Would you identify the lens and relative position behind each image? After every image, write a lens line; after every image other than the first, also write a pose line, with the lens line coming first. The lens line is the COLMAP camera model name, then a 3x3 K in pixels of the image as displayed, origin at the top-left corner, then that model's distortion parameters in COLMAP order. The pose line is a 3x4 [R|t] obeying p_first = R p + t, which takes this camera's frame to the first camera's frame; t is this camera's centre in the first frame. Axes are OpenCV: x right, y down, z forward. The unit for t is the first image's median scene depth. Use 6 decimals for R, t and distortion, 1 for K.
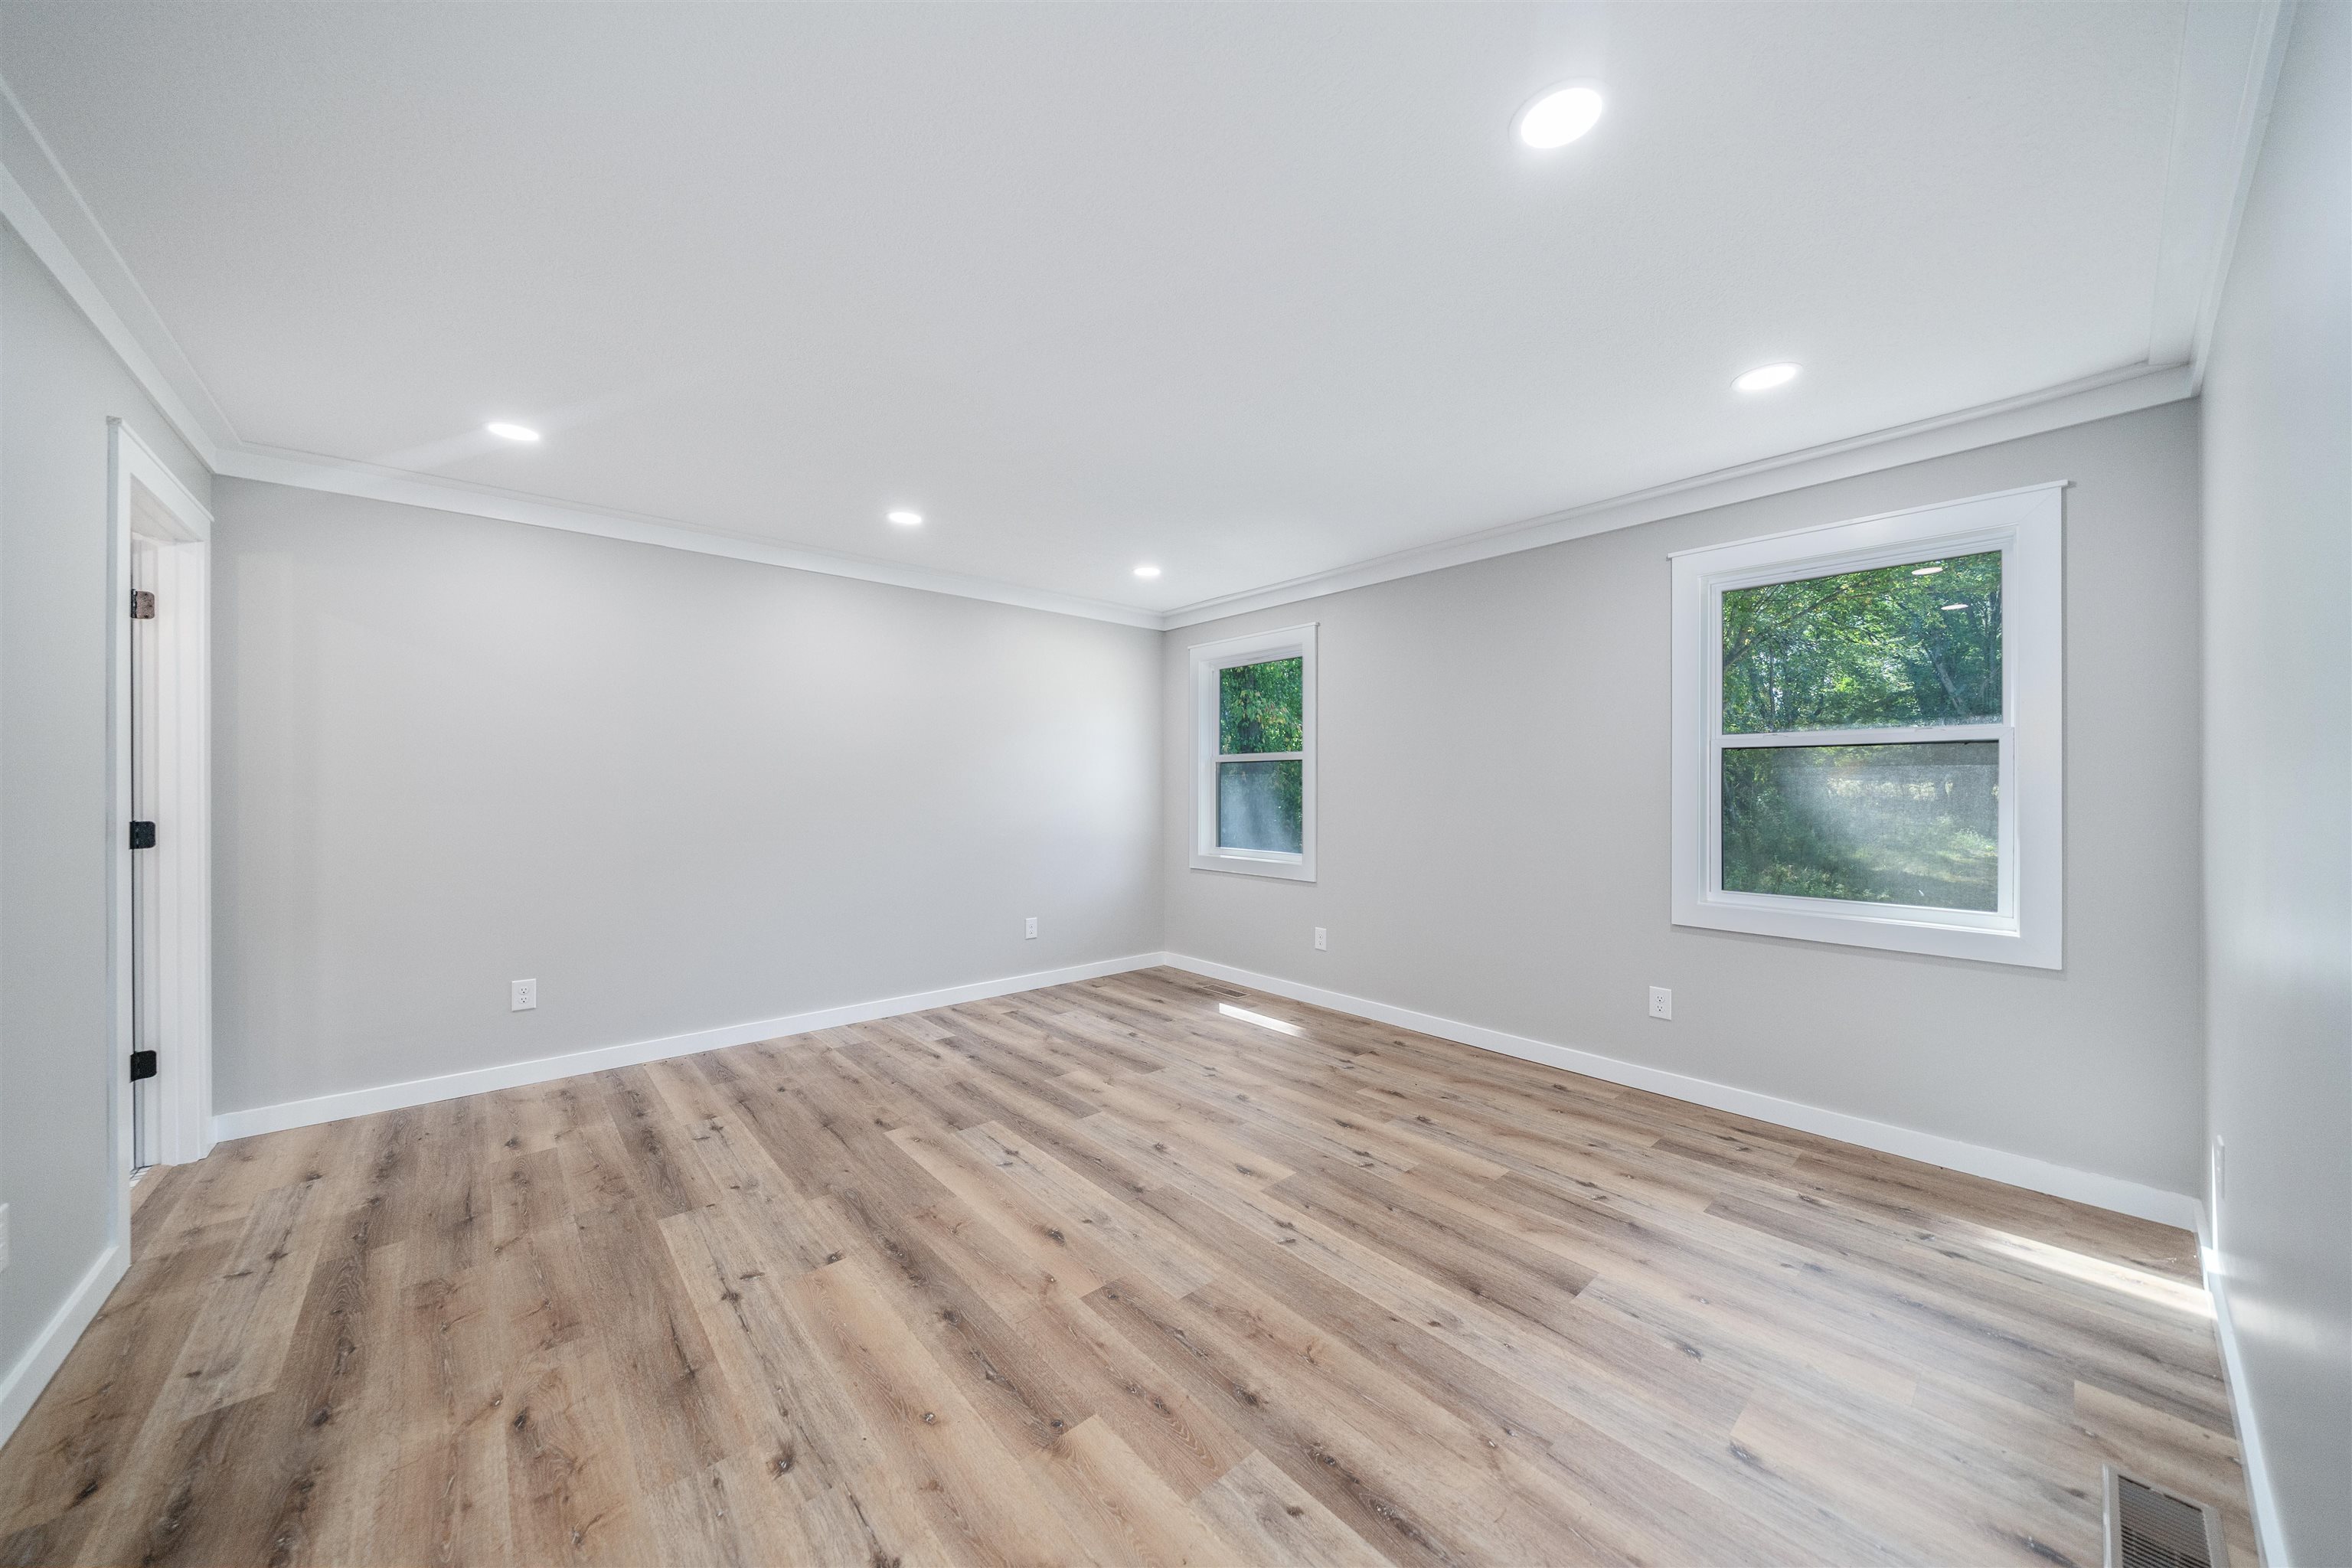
lens RADIAL K [[816.0, 0, 1163.9], [0, 816.0, 781.4], [0, 0, 1]] dist [-0.002474, 0.000203]
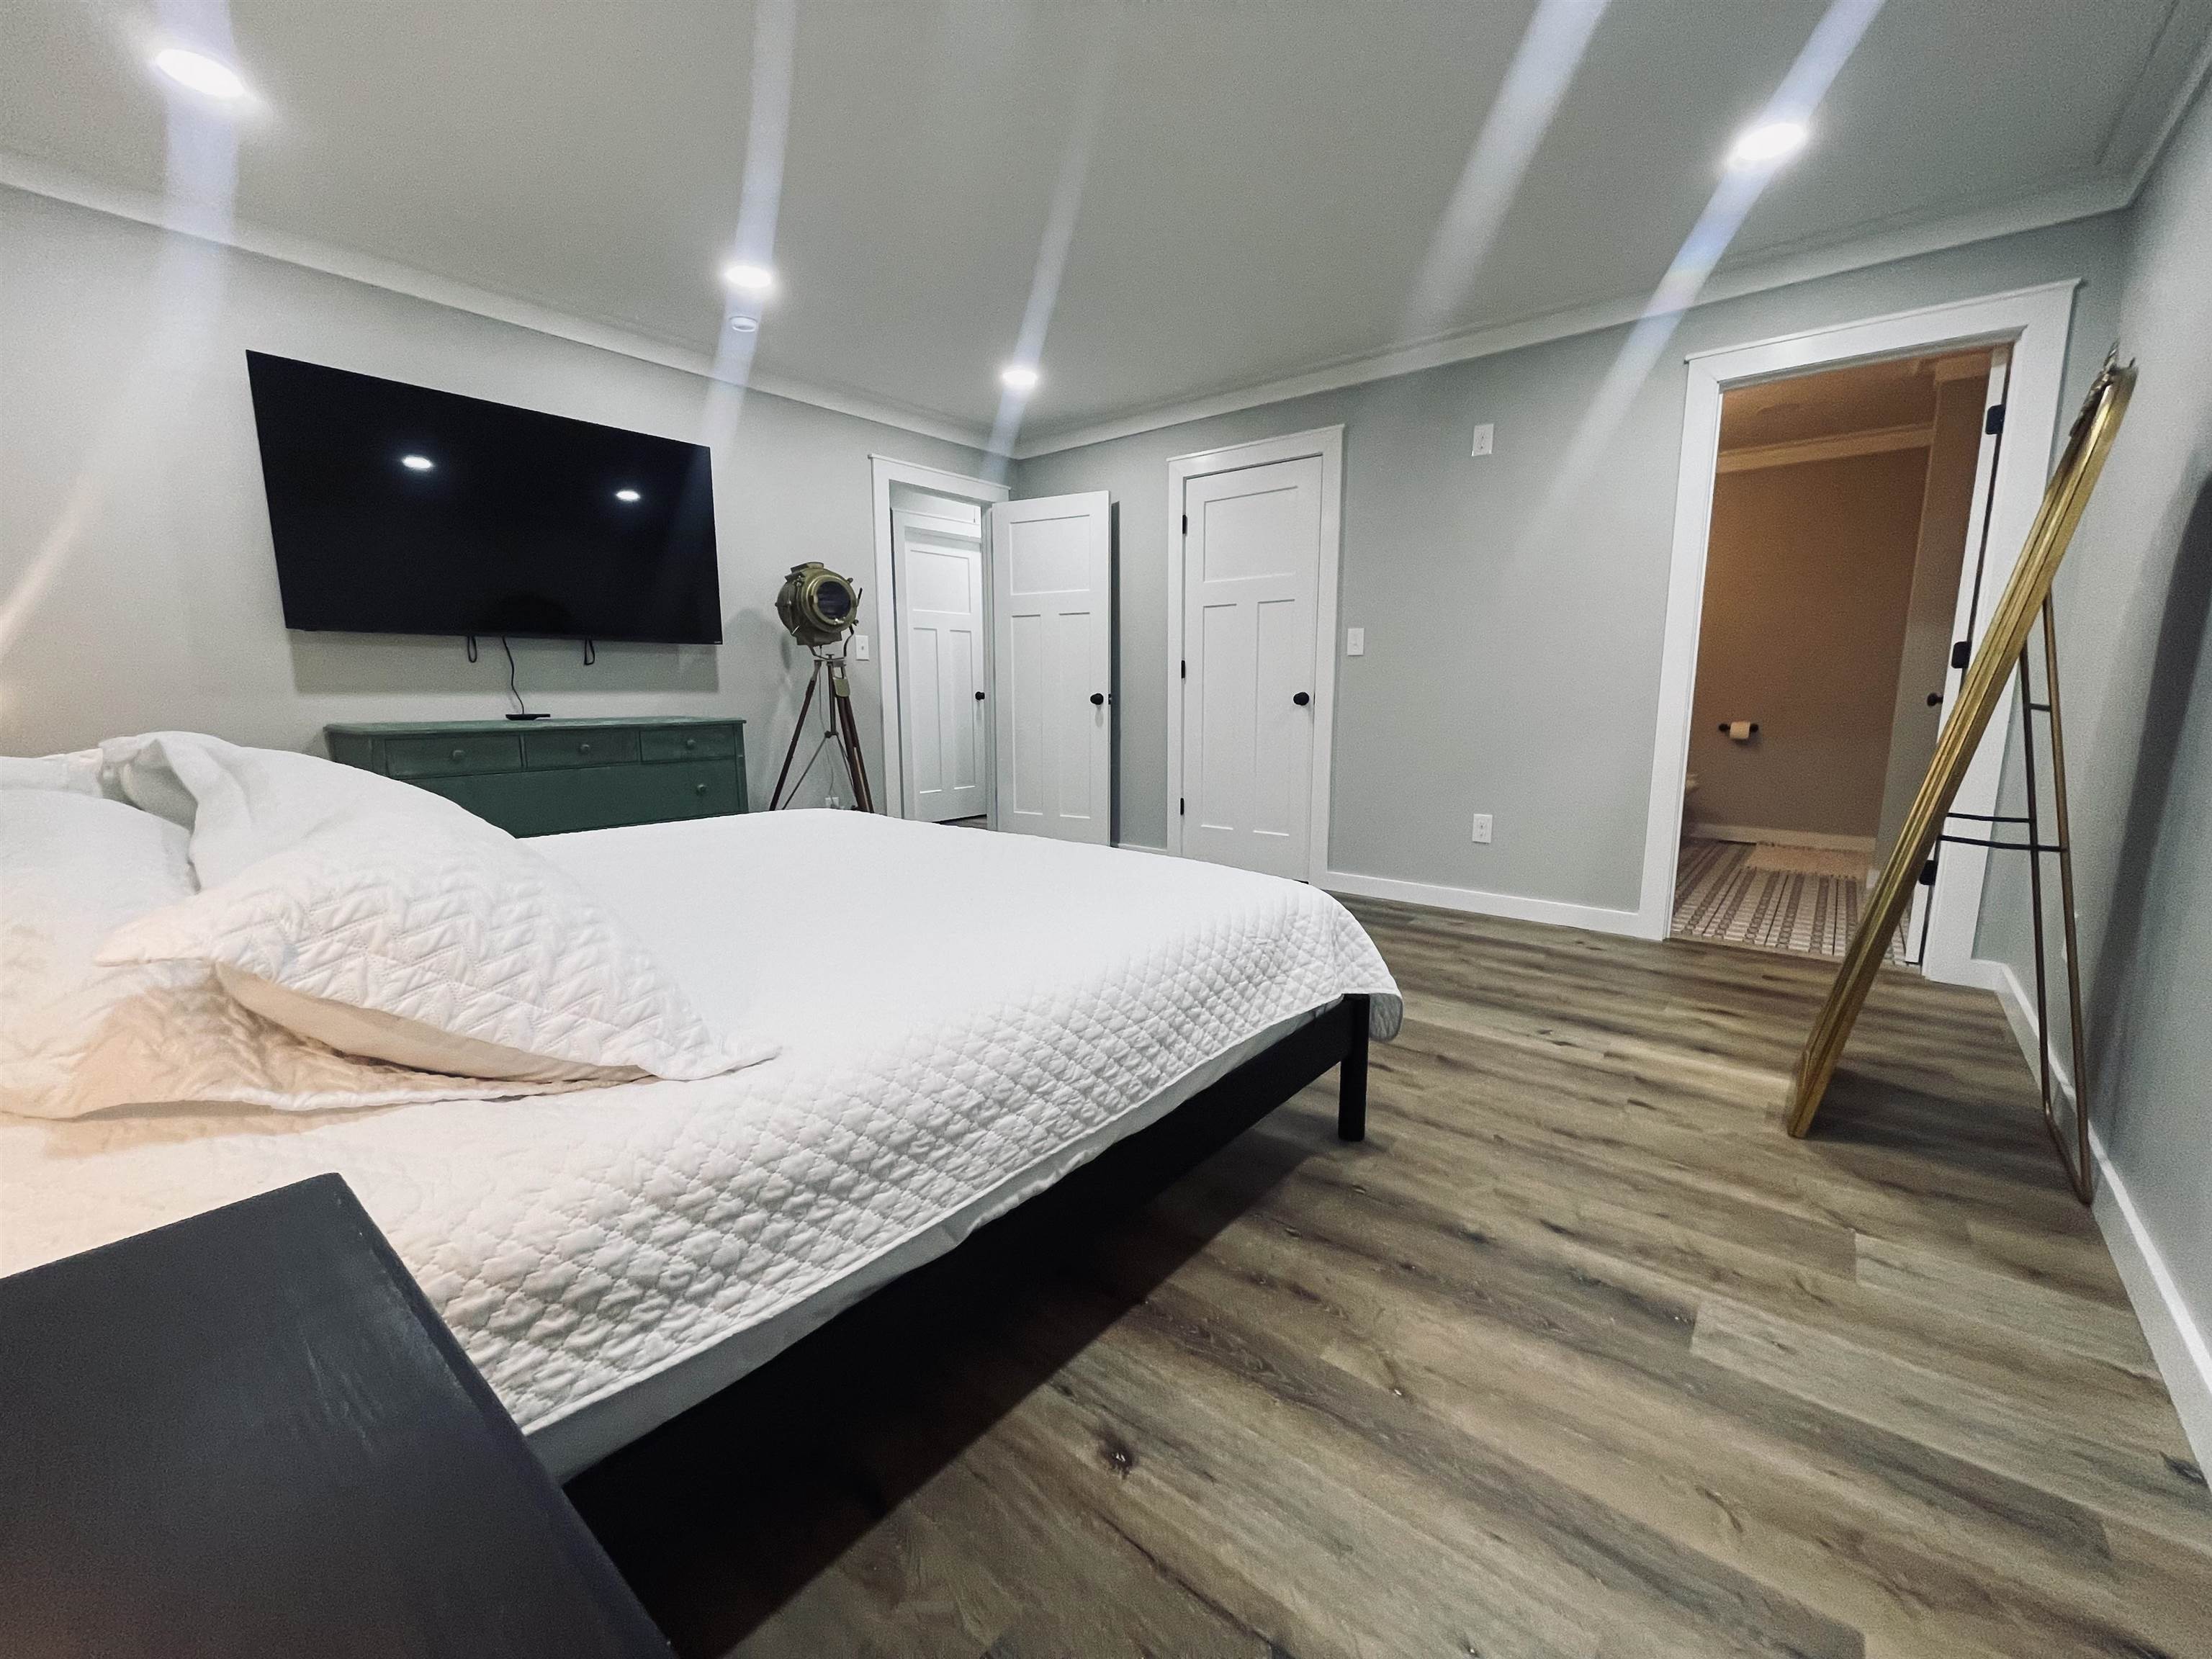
lens RADIAL K [[877.9, 0, 1110.4], [0, 877.9, 826.9], [0, 0, 1]] dist [-0.001087, -0.000229]
pose [[-0.984343, 0.029786, -0.173731, 0.010003], [0.001908, 0.987362, 0.158472, 0.089015], [0.176256, 0.155659, -0.971959, 1.654727]]
